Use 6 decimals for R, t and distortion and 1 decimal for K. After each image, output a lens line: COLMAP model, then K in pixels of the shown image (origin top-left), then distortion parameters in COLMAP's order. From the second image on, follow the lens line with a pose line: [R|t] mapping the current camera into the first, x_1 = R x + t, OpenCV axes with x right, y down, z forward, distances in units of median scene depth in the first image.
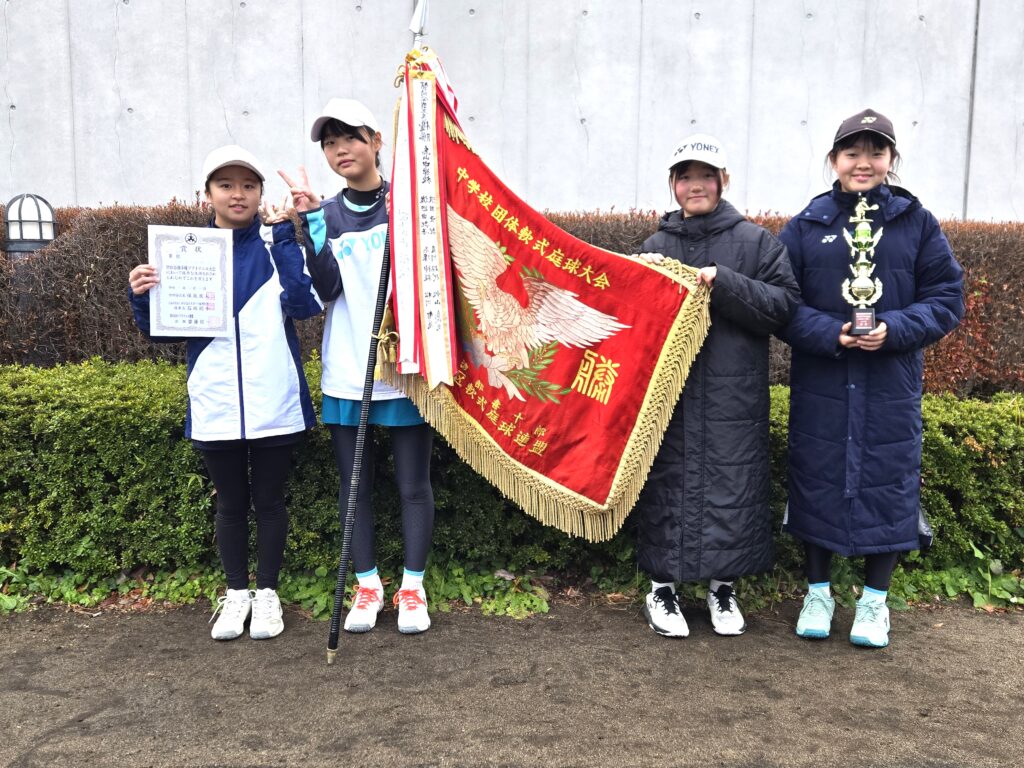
lens RADIAL K [[685.5, 0, 519.4], [0, 685.5, 392.7], [0, 0, 1]] dist [0.034853, -0.028504]
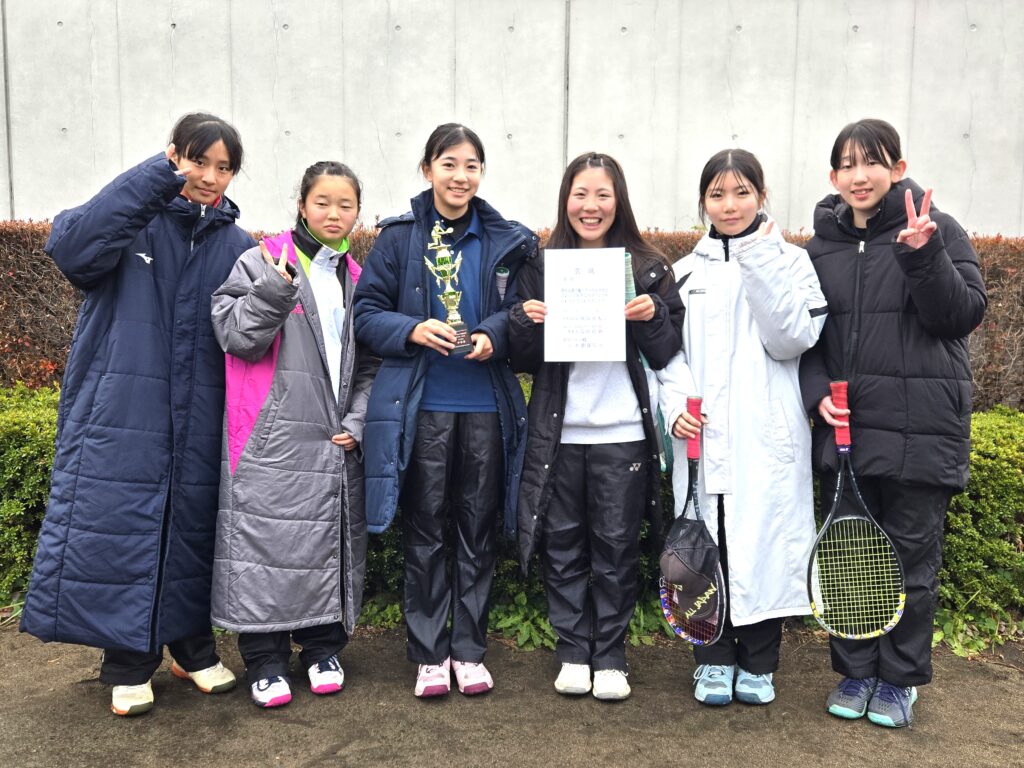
lens RADIAL K [[685.5, 0, 508.1], [0, 685.5, 382.6], [0, 0, 1]] dist [0.034853, -0.028504]
pose [[0.998652, 0.006905, -0.051446, -0.182397], [-0.007402, 0.999928, -0.009467, -0.031814], [0.051377, 0.009835, 0.998631, 0.001675]]
